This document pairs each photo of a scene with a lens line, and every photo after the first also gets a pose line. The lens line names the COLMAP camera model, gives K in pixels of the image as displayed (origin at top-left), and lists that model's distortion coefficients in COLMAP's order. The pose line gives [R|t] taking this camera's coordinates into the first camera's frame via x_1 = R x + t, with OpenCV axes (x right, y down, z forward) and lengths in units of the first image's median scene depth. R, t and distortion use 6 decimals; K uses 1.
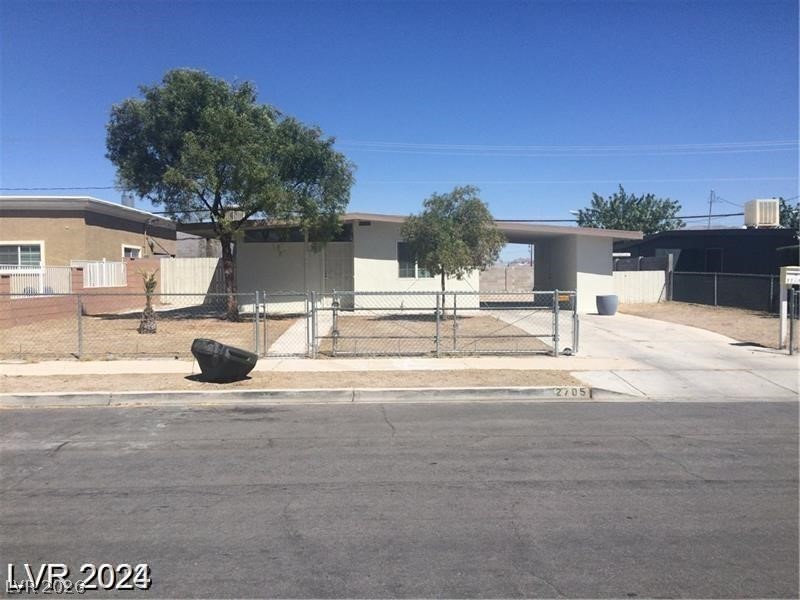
lens RADIAL K [[663.8, 0, 402.4], [0, 663.8, 299.1], [0, 0, 1]] dist [0.049212, -0.002533]
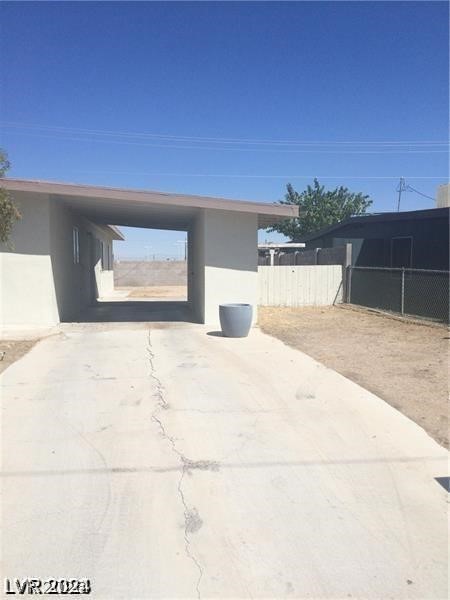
lens RADIAL K [[497.8, 0, 224.4], [0, 497.8, 303.1], [0, 0, 1]] dist [0.049212, -0.002533]
pose [[0.995605, 0.002333, 0.093619, 0.188836], [-0.005838, 0.999292, 0.037178, -0.017816], [-0.093466, -0.037561, 0.994914, 0.403315]]
